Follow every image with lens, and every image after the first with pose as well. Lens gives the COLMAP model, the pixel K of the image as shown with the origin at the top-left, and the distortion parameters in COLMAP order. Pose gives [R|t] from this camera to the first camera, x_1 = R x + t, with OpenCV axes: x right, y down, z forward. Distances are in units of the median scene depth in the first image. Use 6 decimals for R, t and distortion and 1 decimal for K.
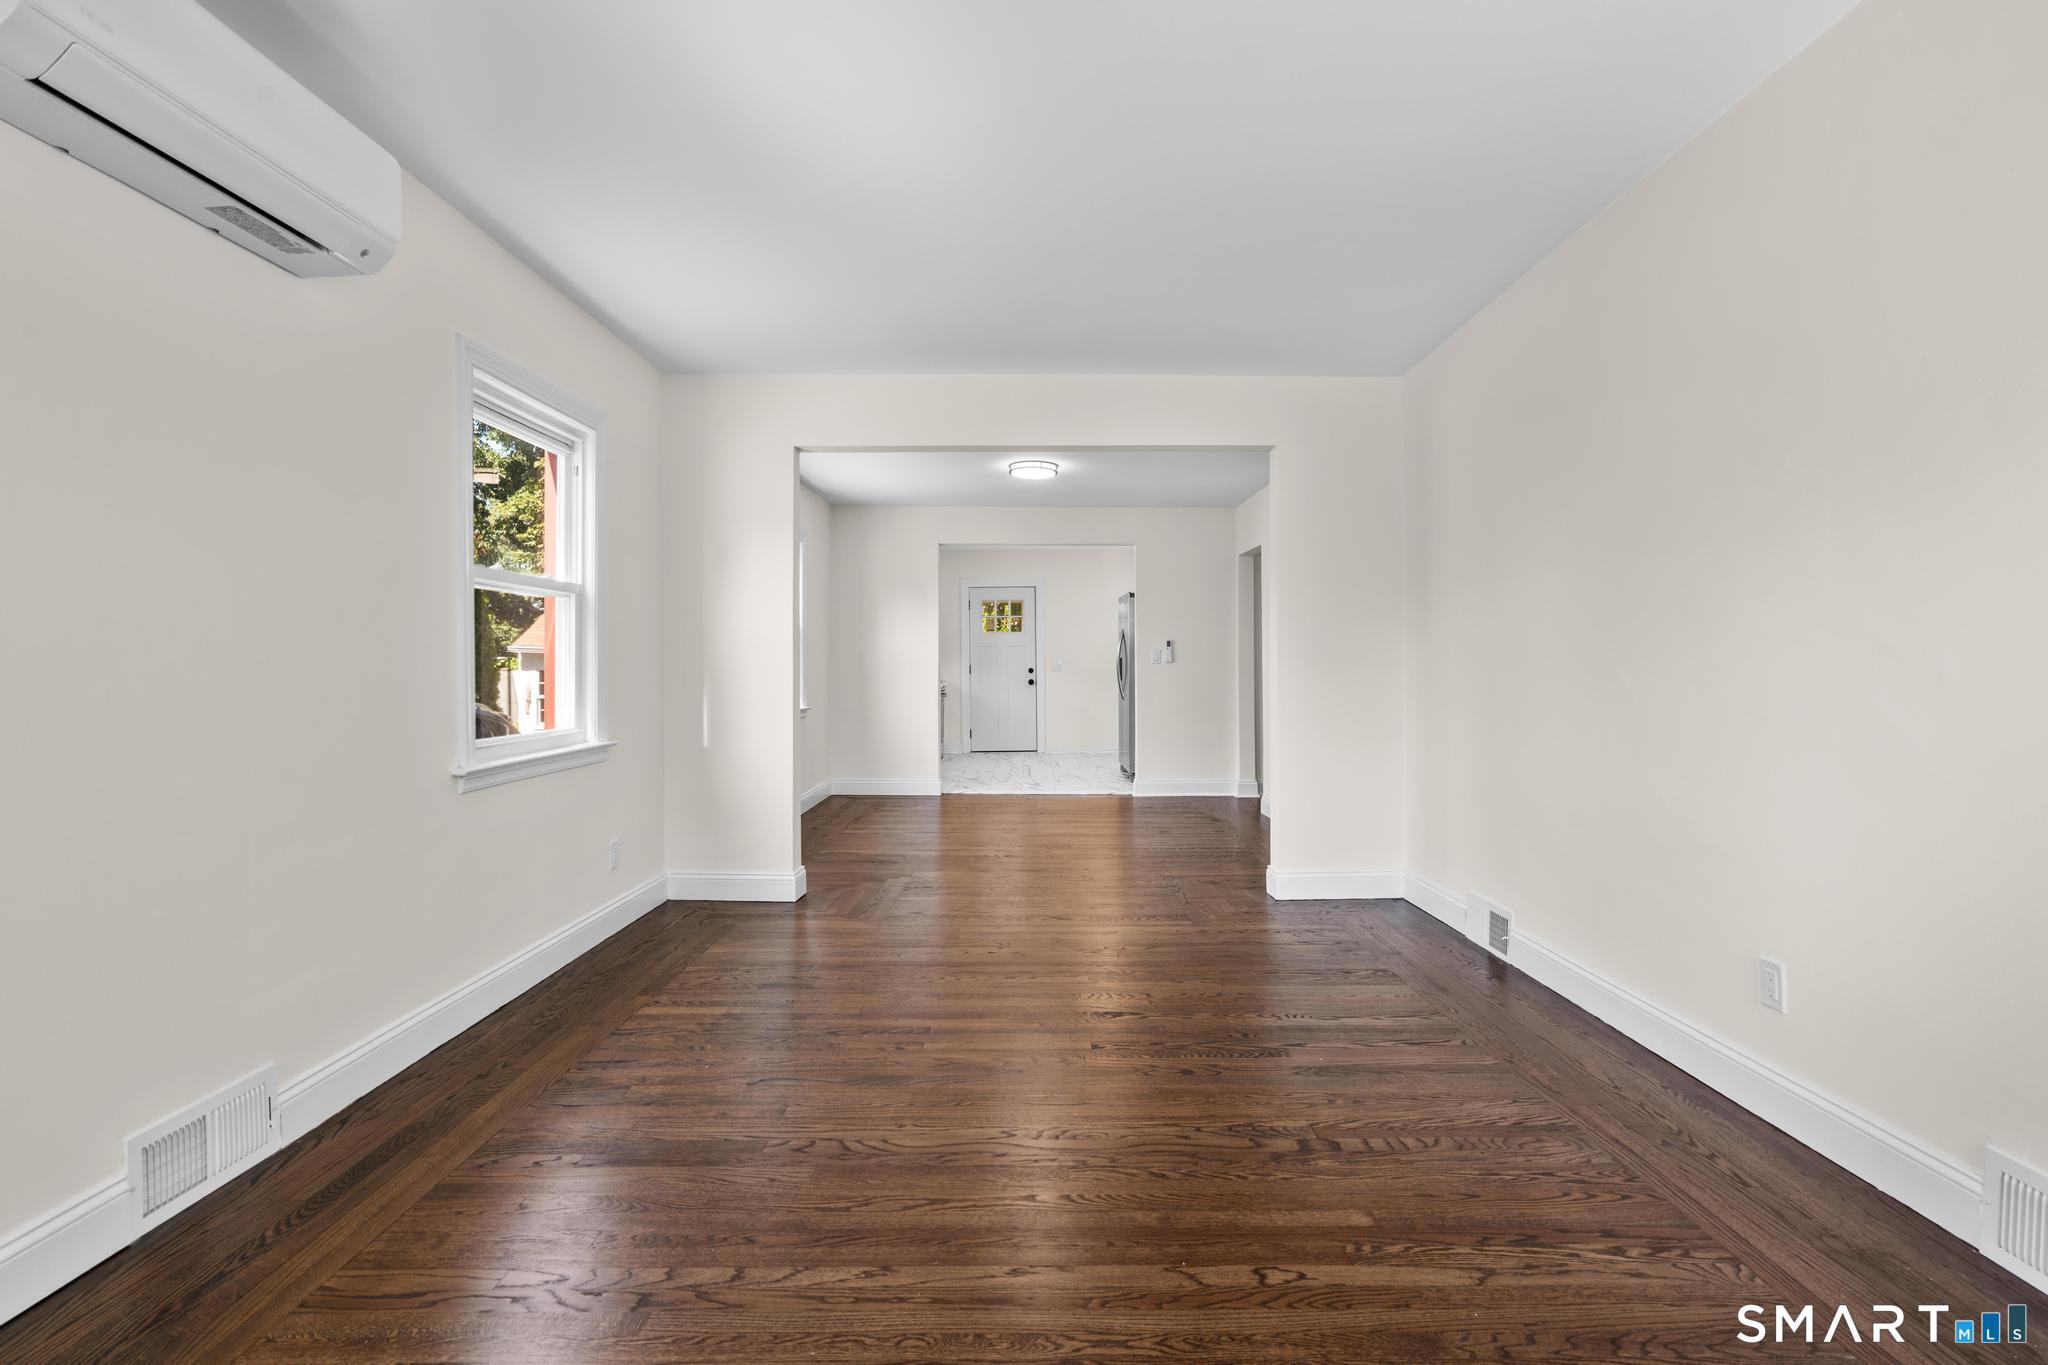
lens RADIAL K [[934.0, 0, 1021.5], [0, 934.0, 662.8], [0, 0, 1]] dist [0.000240, 0.000188]
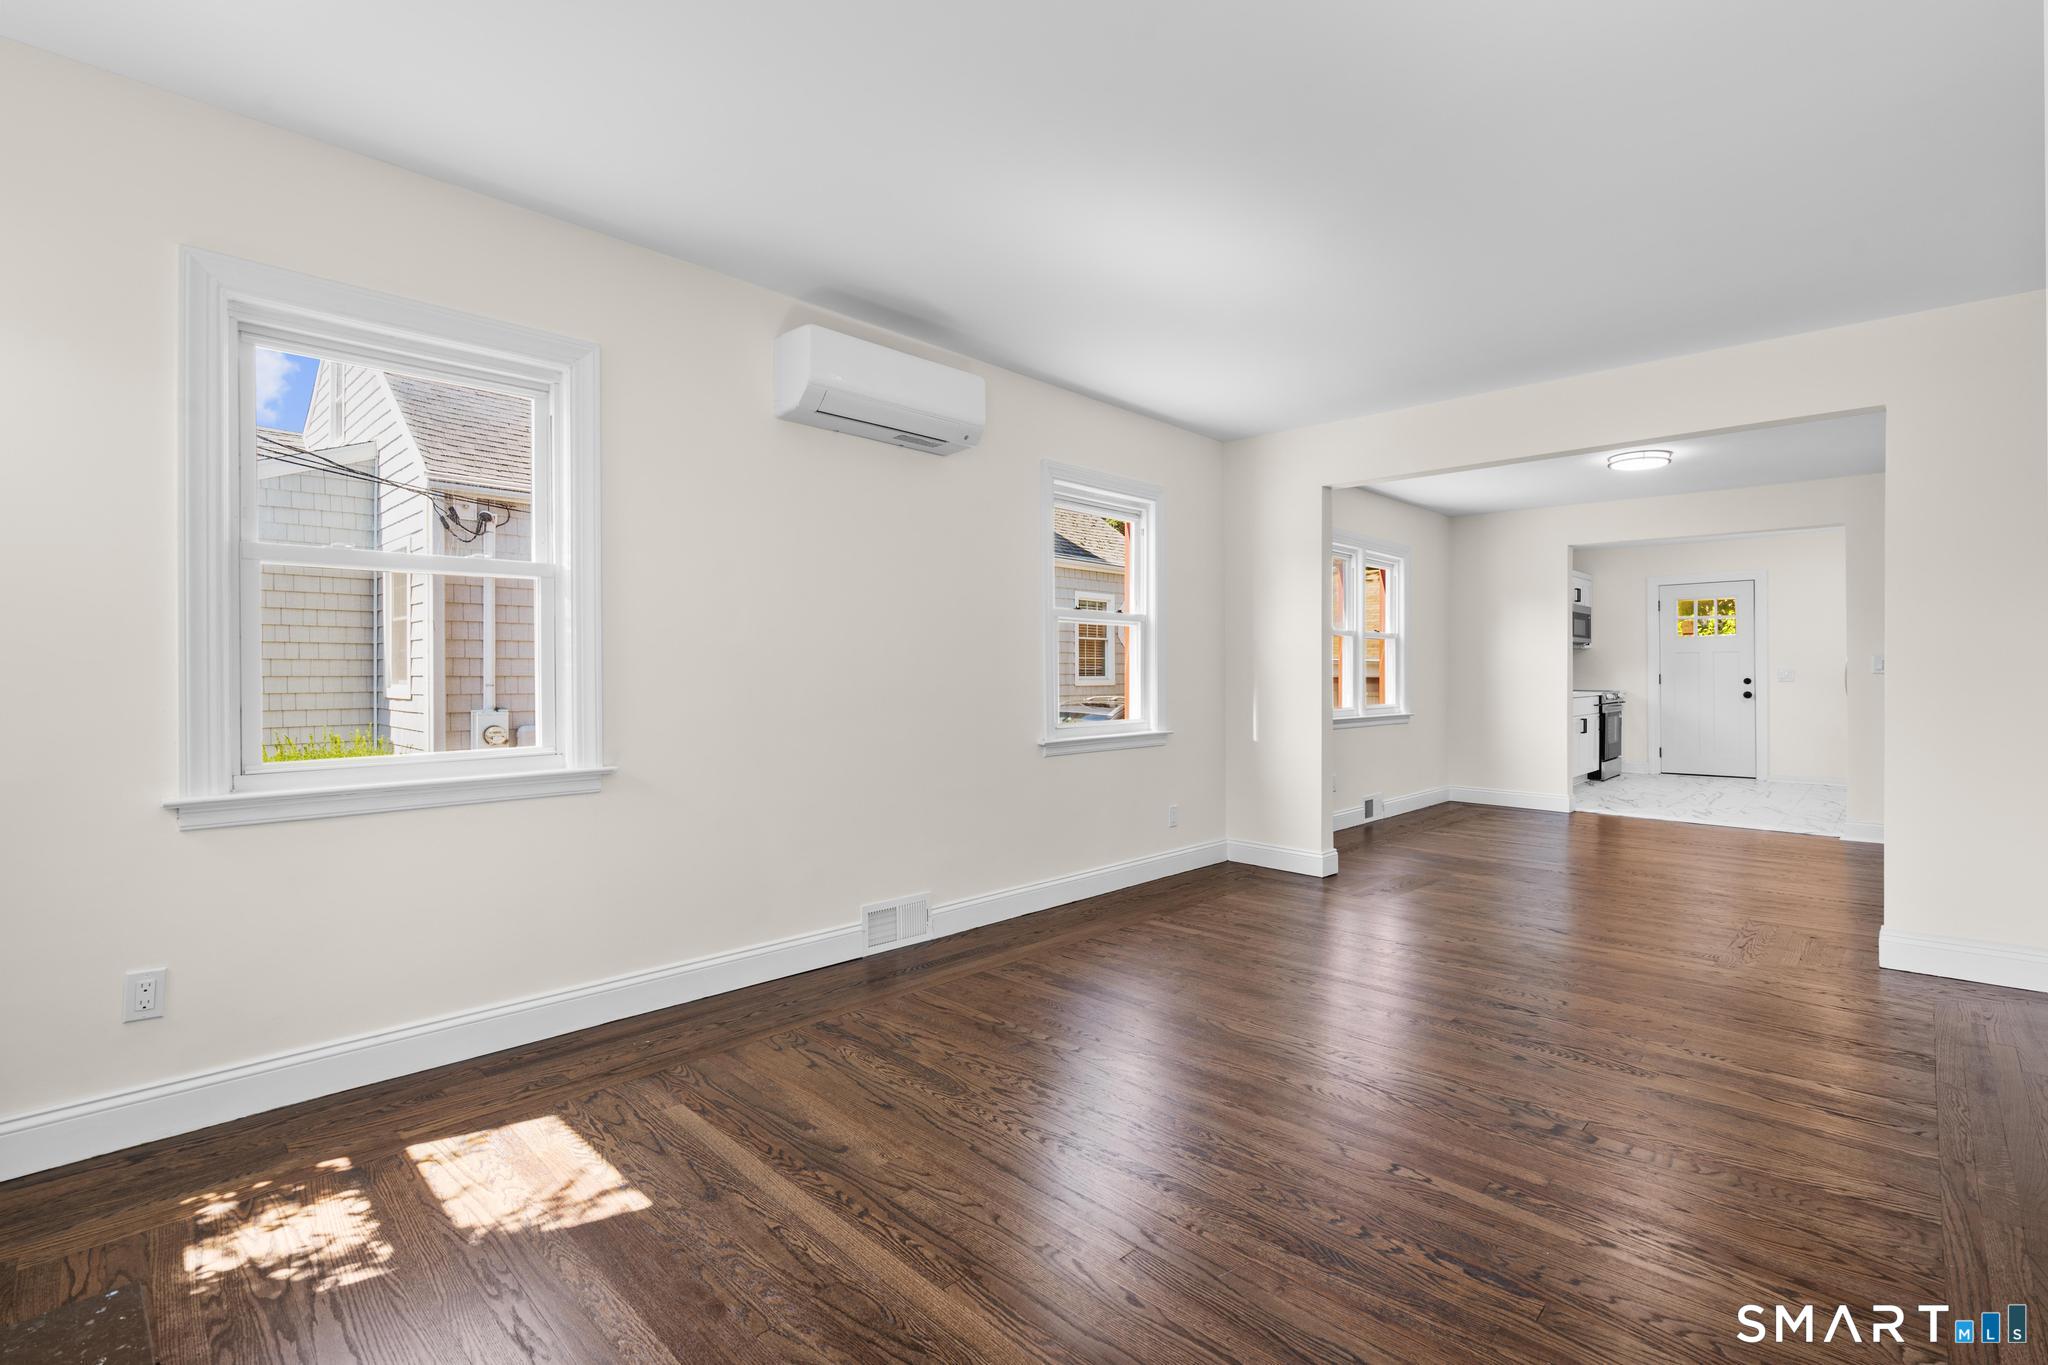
lens RADIAL K [[928.9, 0, 1035.2], [0, 928.9, 677.7], [0, 0, 1]] dist [-0.001209, -0.000100]
pose [[0.729289, 0.008579, -0.684152, 0.388888], [-0.002148, 0.999945, 0.010249, -0.006192], [0.684203, -0.006005, 0.729267, -0.120207]]
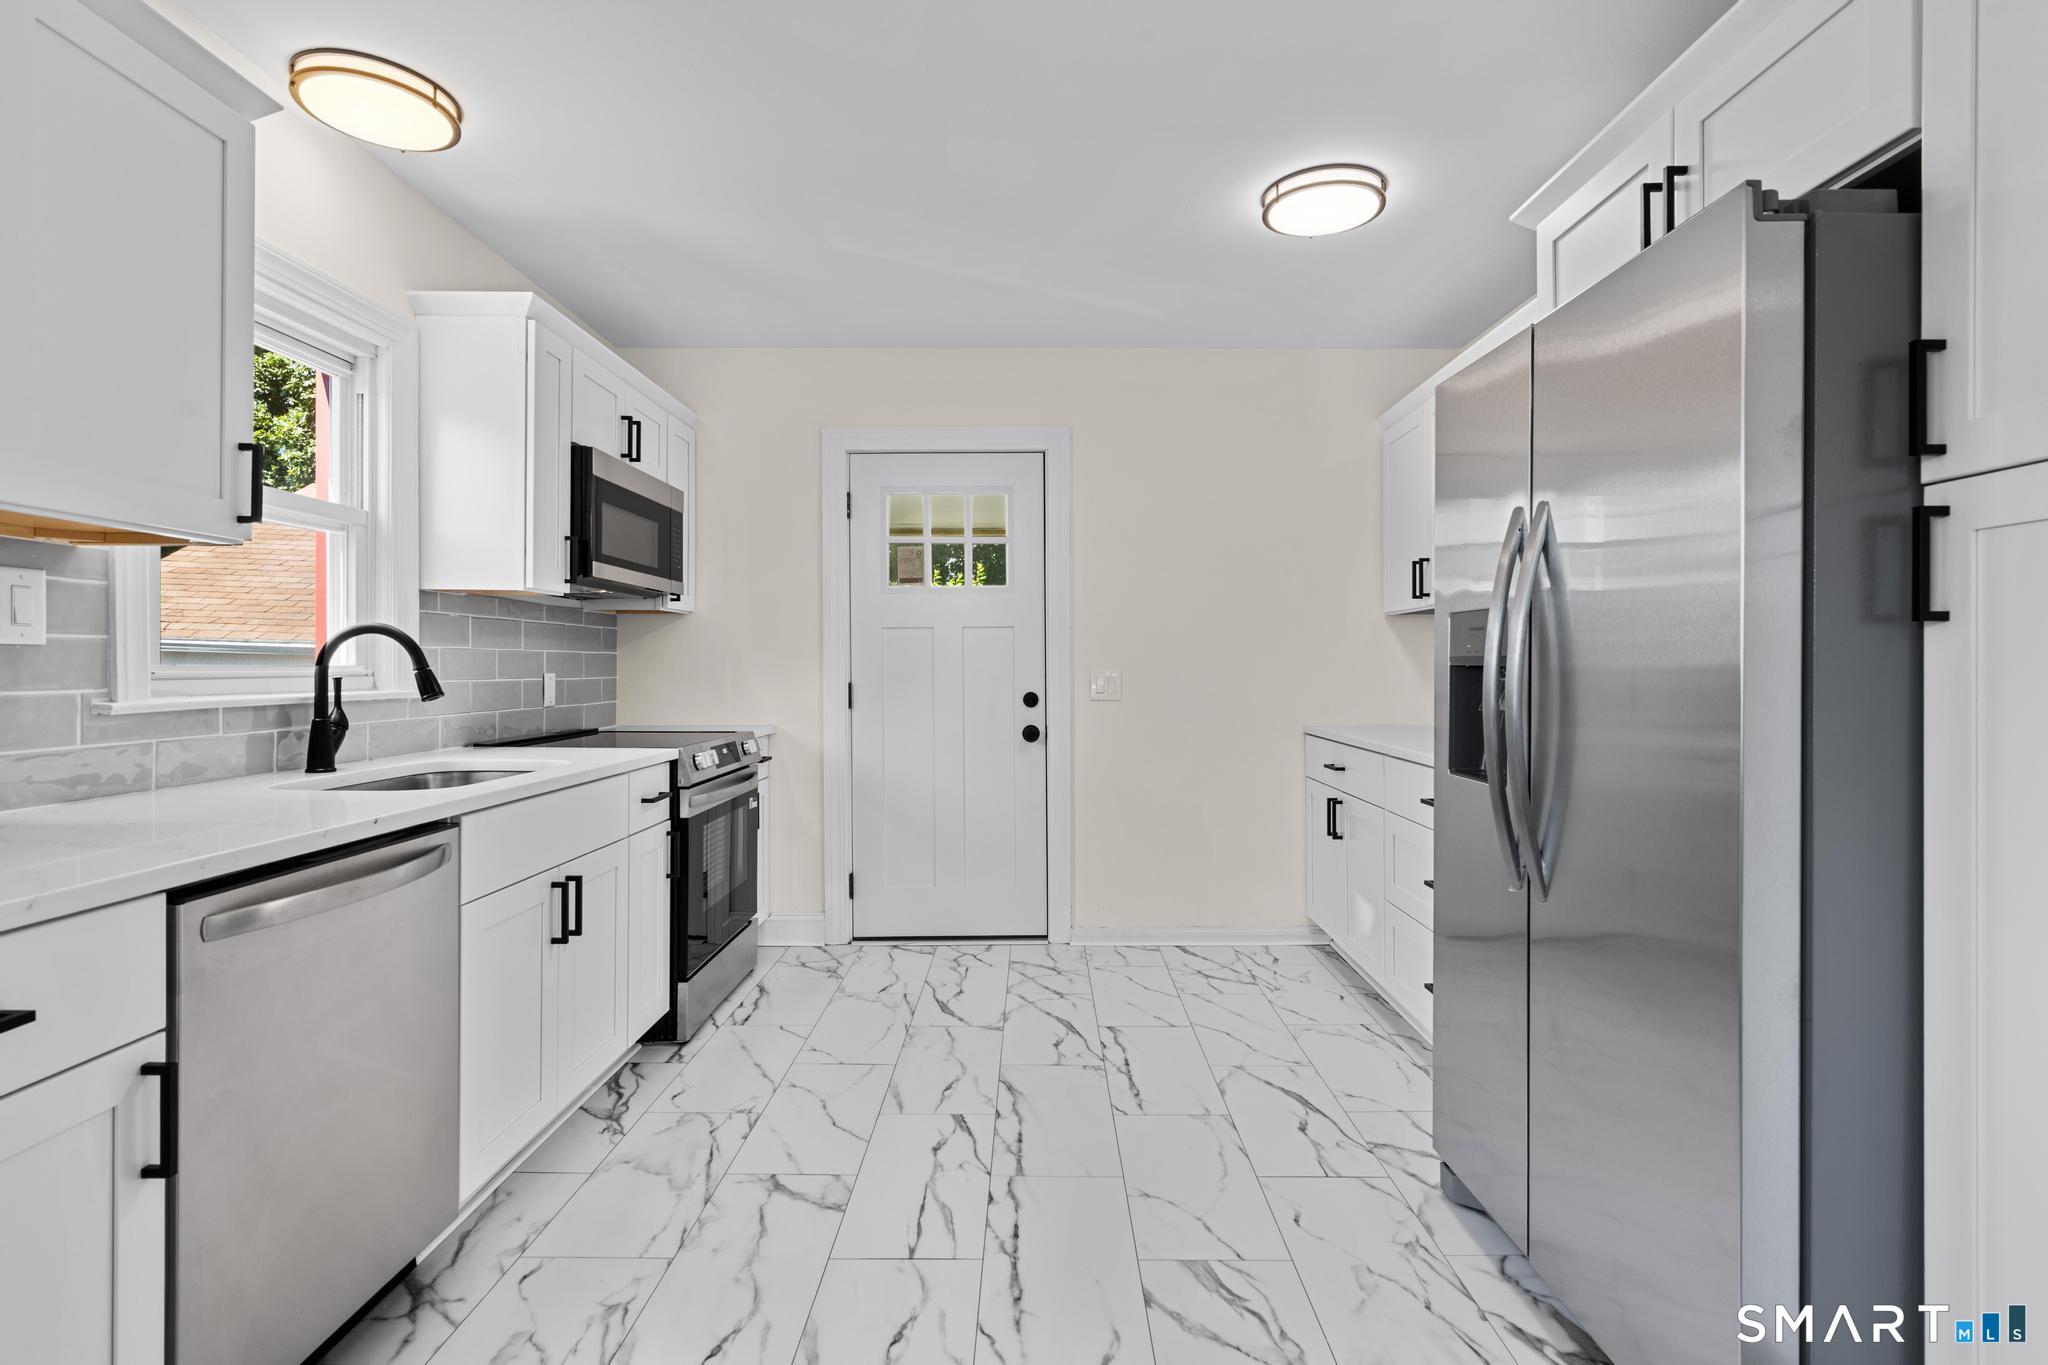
lens RADIAL K [[983.7, 0, 1024.0], [0, 983.7, 682.5], [0, 0, 1]] dist [0.000015, -0.000003]
pose [[0.999890, 0.002936, 0.014561, 0.009292], [-0.002938, 0.999996, 0.000115, 0.007276], [-0.014561, -0.000158, 0.999894, 2.213072]]
